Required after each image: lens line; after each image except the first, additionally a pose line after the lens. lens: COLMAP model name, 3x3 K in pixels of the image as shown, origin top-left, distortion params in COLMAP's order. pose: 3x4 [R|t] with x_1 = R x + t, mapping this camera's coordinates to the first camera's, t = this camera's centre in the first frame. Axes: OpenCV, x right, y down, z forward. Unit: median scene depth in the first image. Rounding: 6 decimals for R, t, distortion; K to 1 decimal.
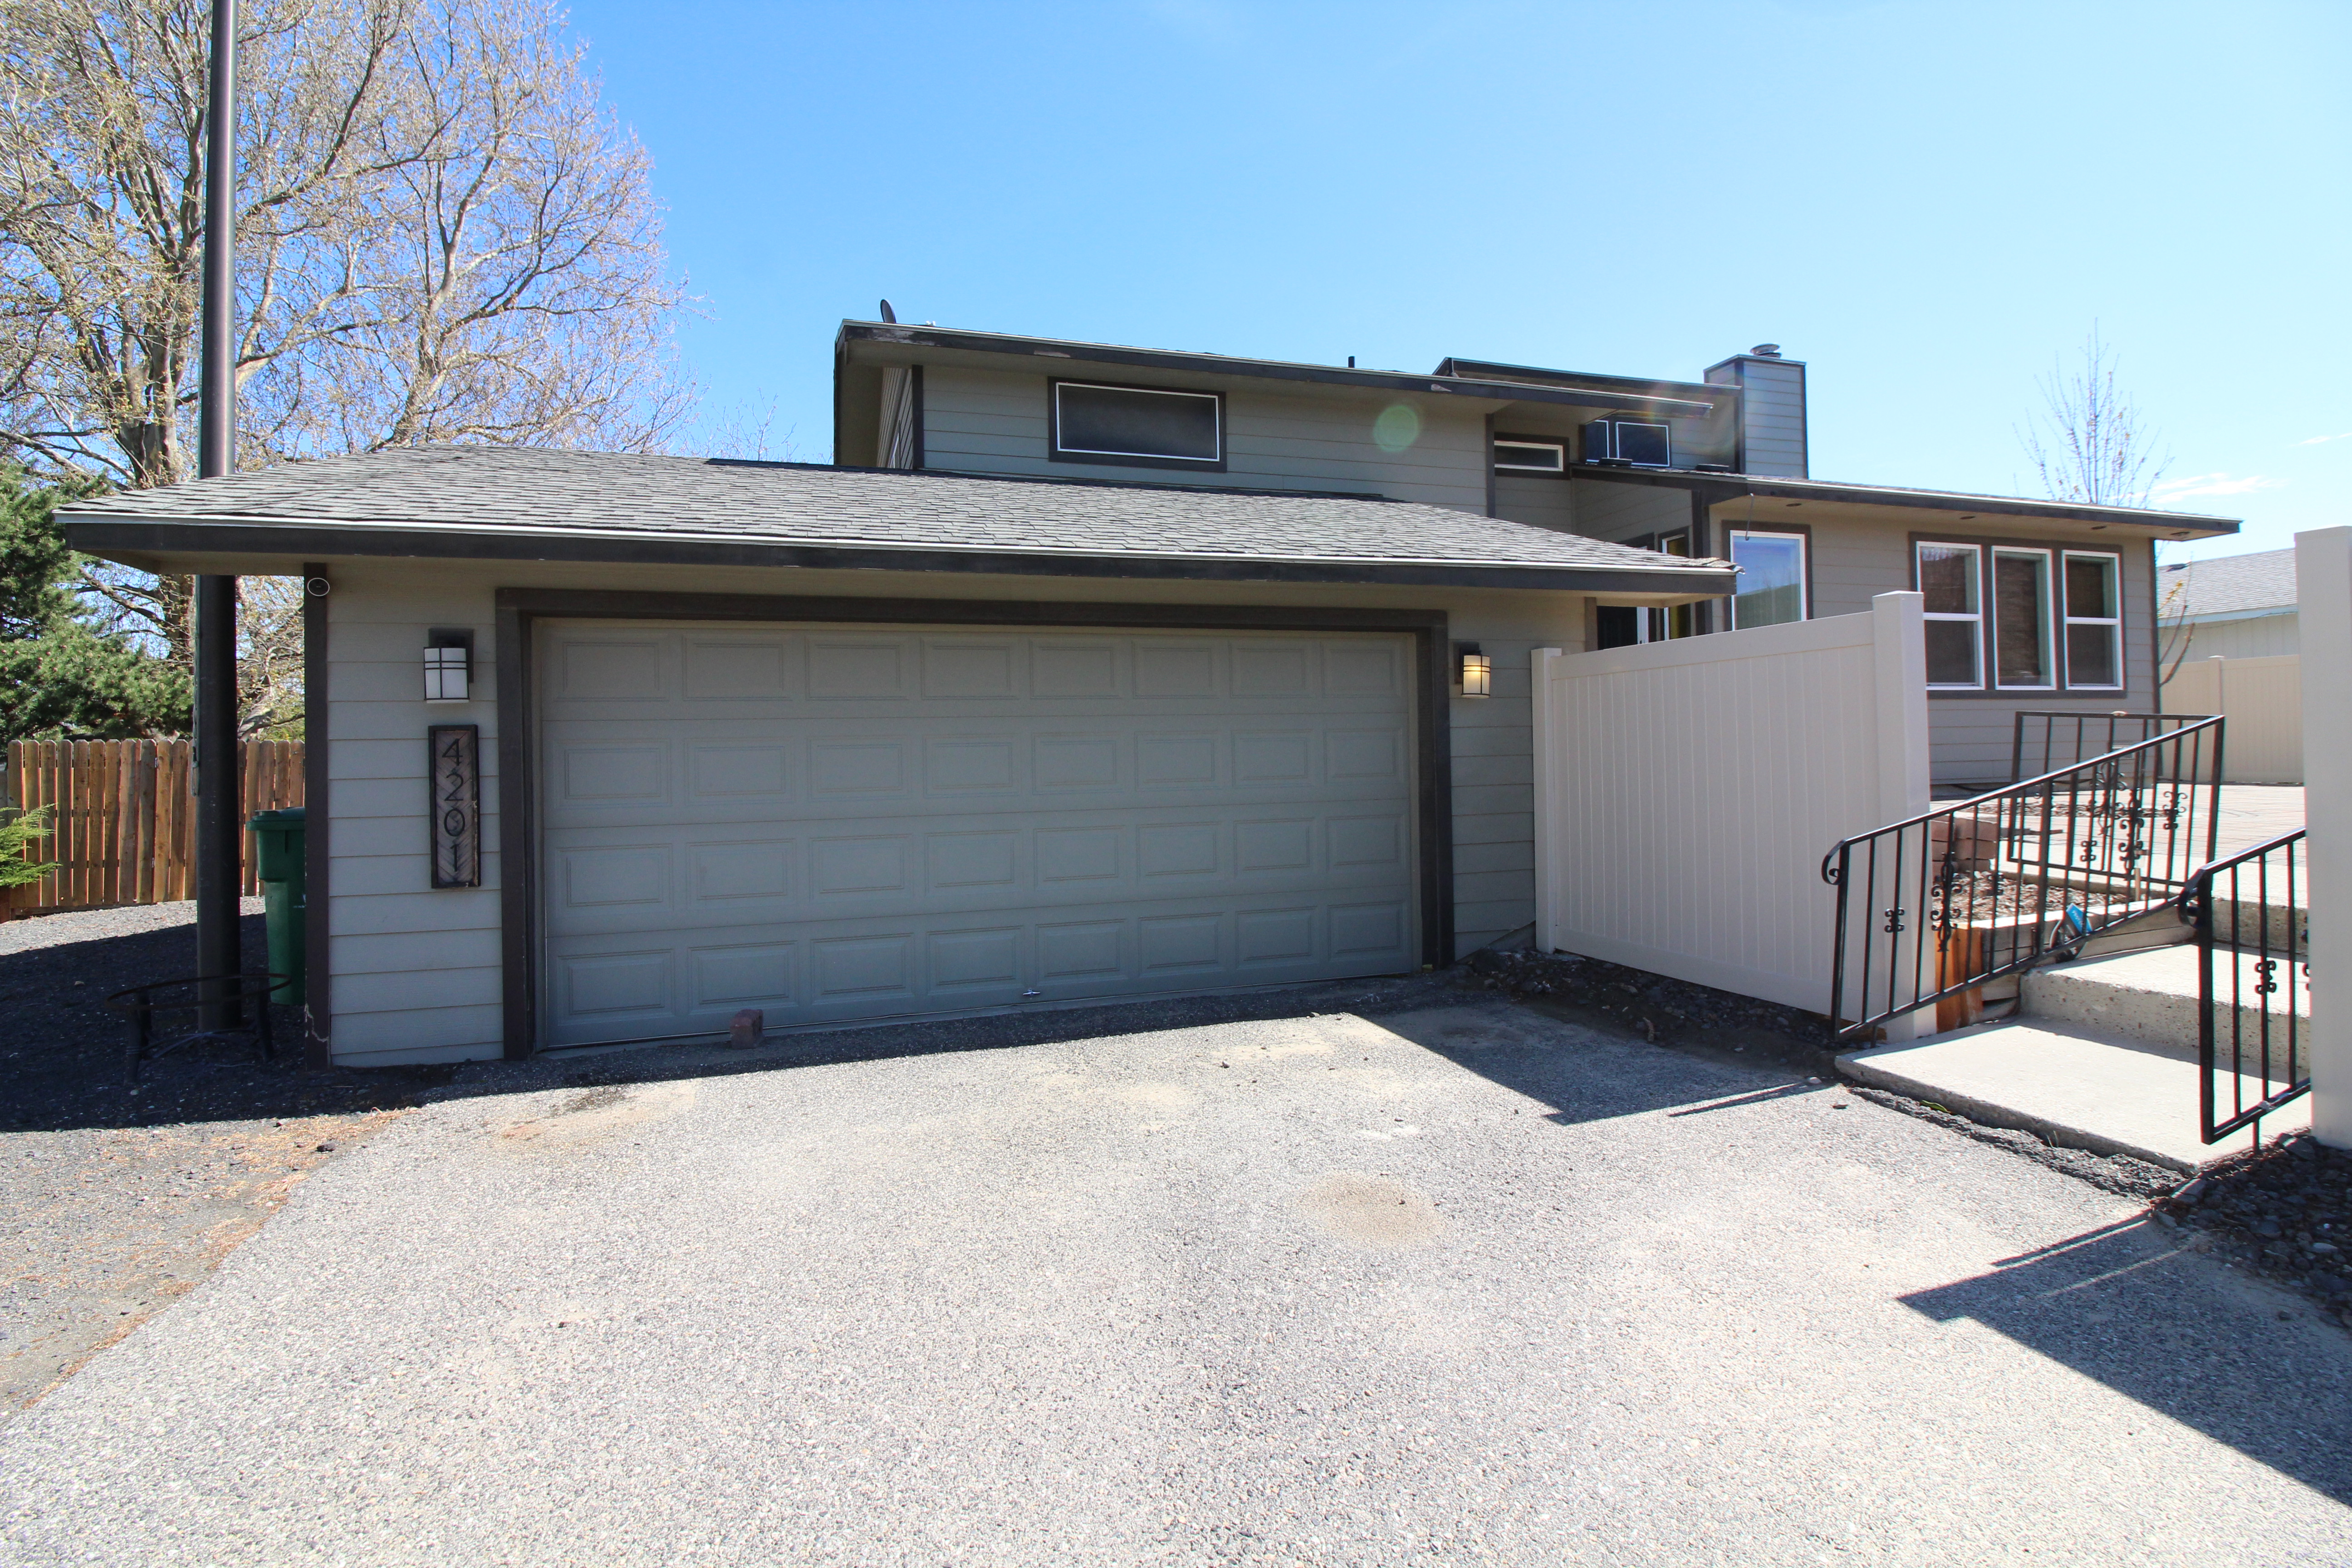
lens RADIAL K [[1073.4, 0, 1163.0], [0, 1073.4, 750.5], [0, 0, 1]] dist [-0.006753, -0.009970]
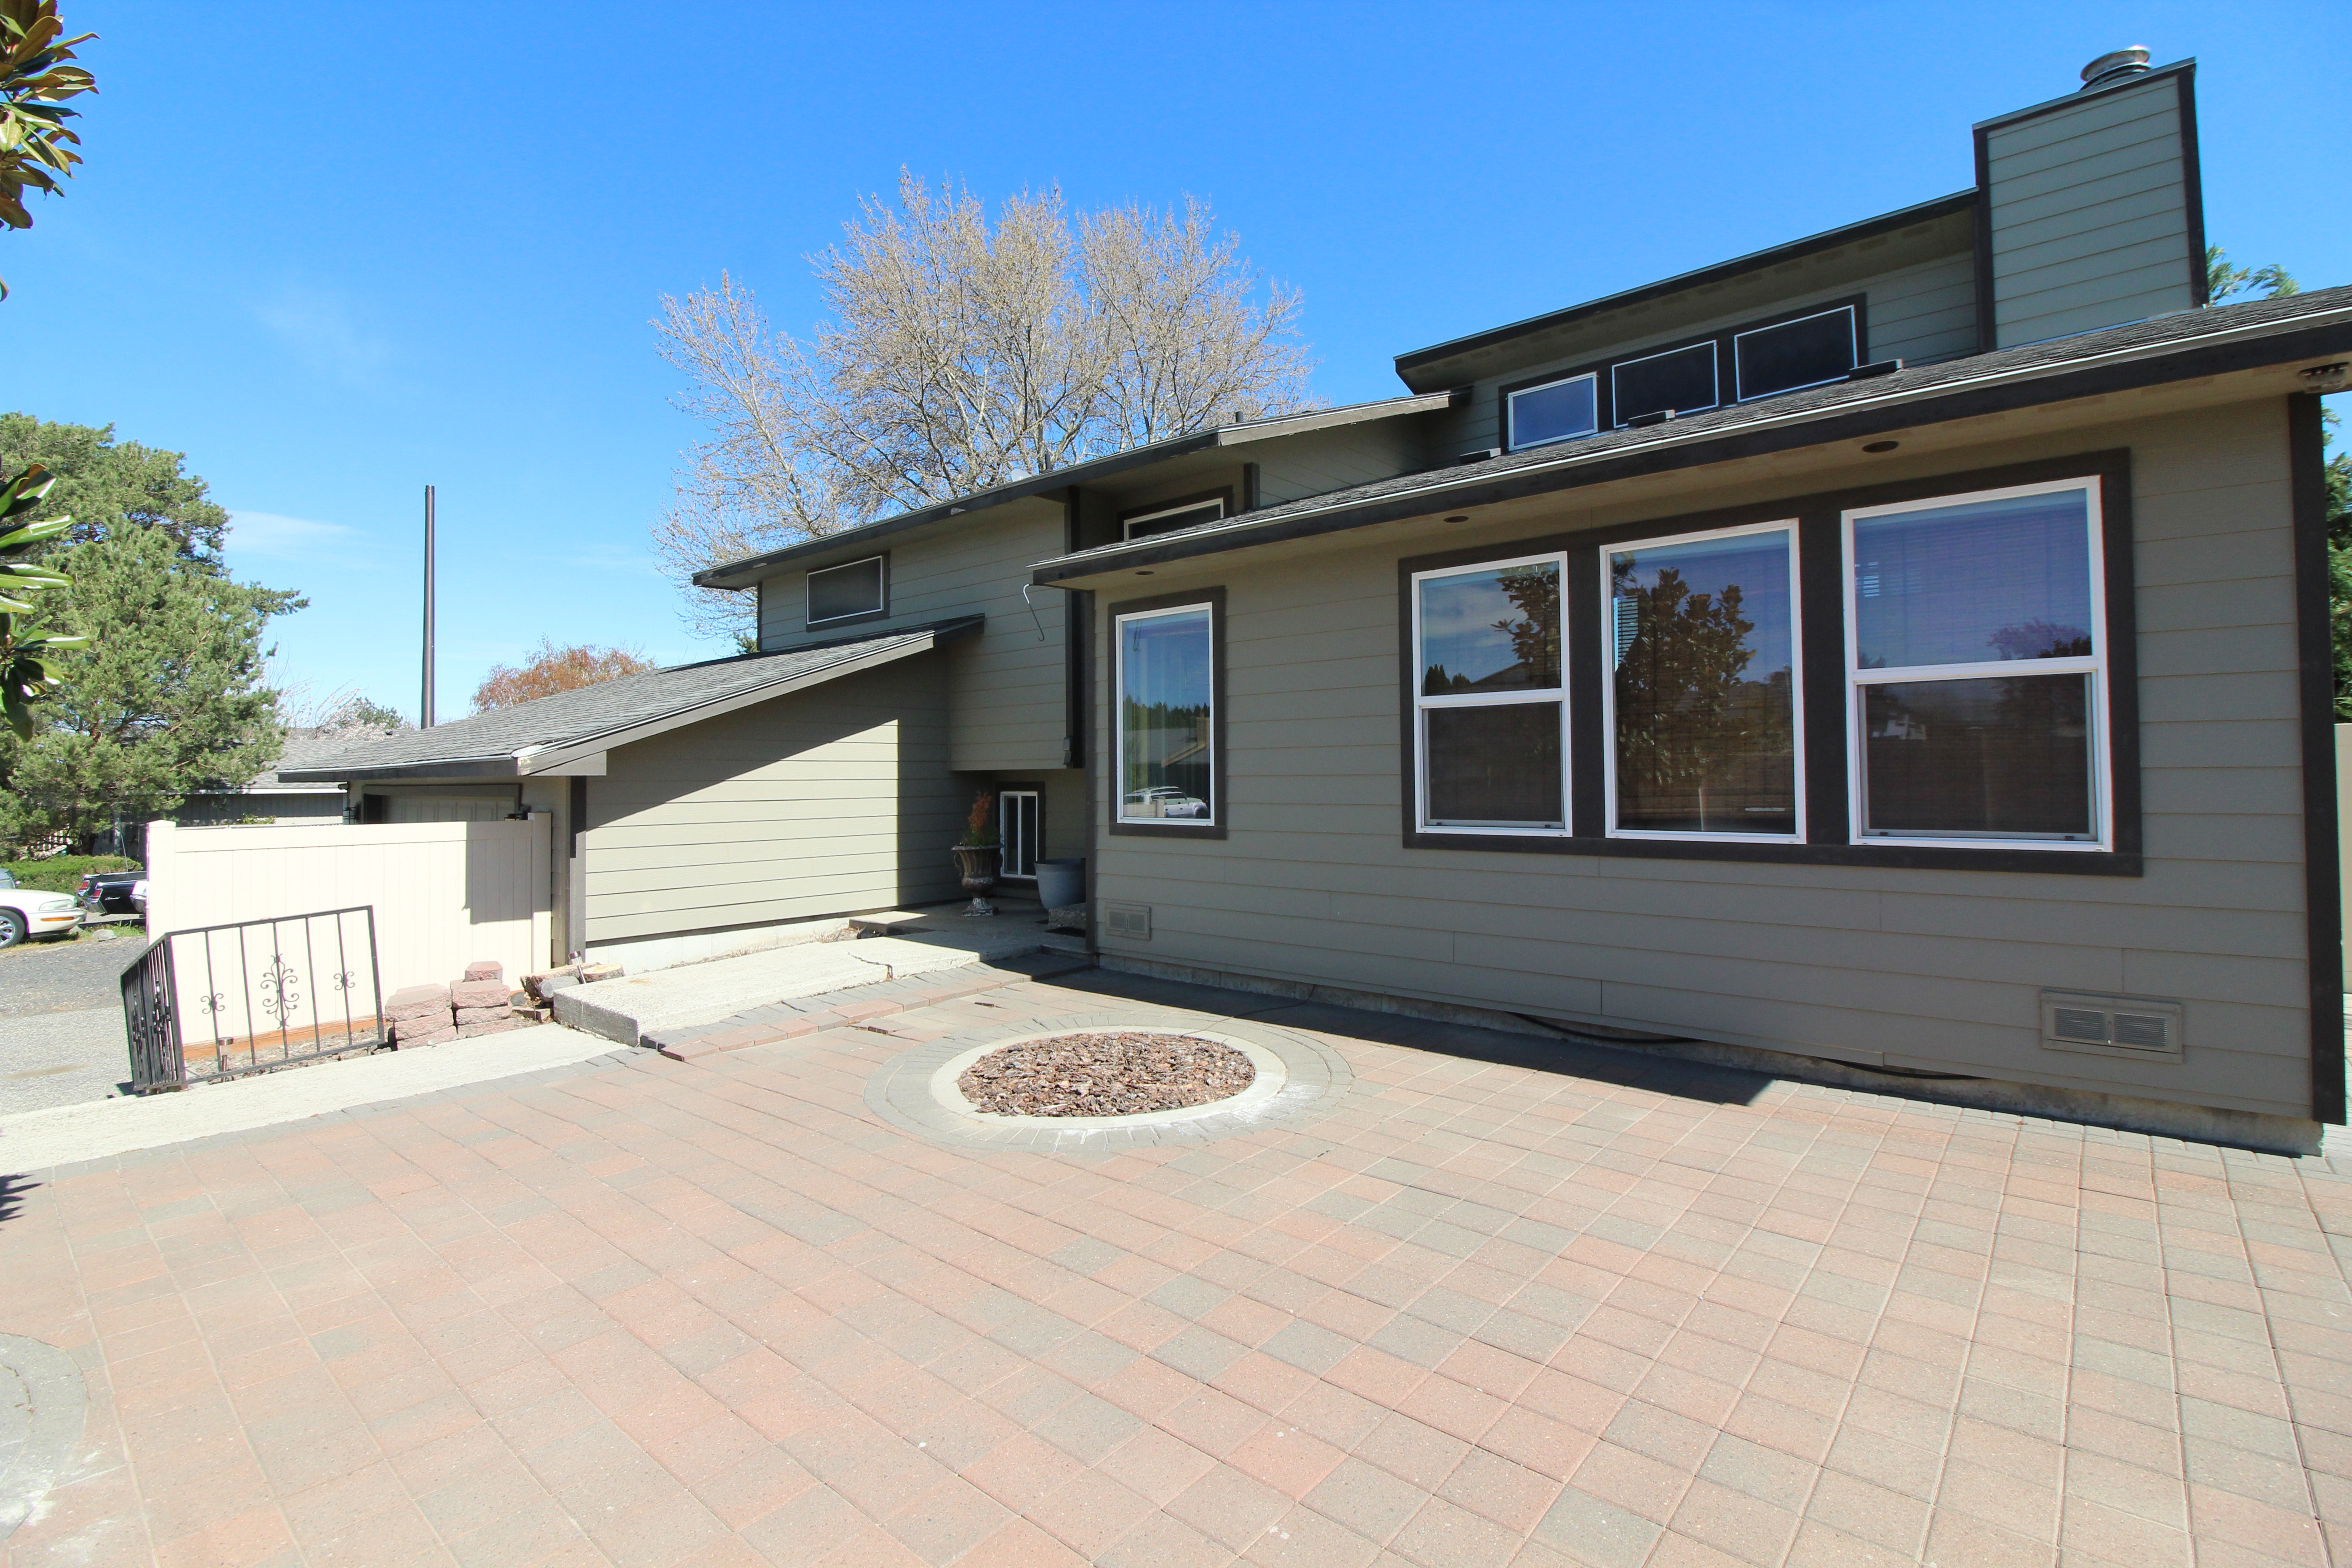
lens RADIAL K [[1073.4, 0, 1179.8], [0, 1073.4, 758.1], [0, 0, 1]] dist [-0.006753, -0.009970]
pose [[0.529049, 0.003581, -0.848584, 2.293544], [0.003202, 0.999976, 0.006216, -0.203271], [0.848585, -0.006006, 0.529025, 1.188331]]
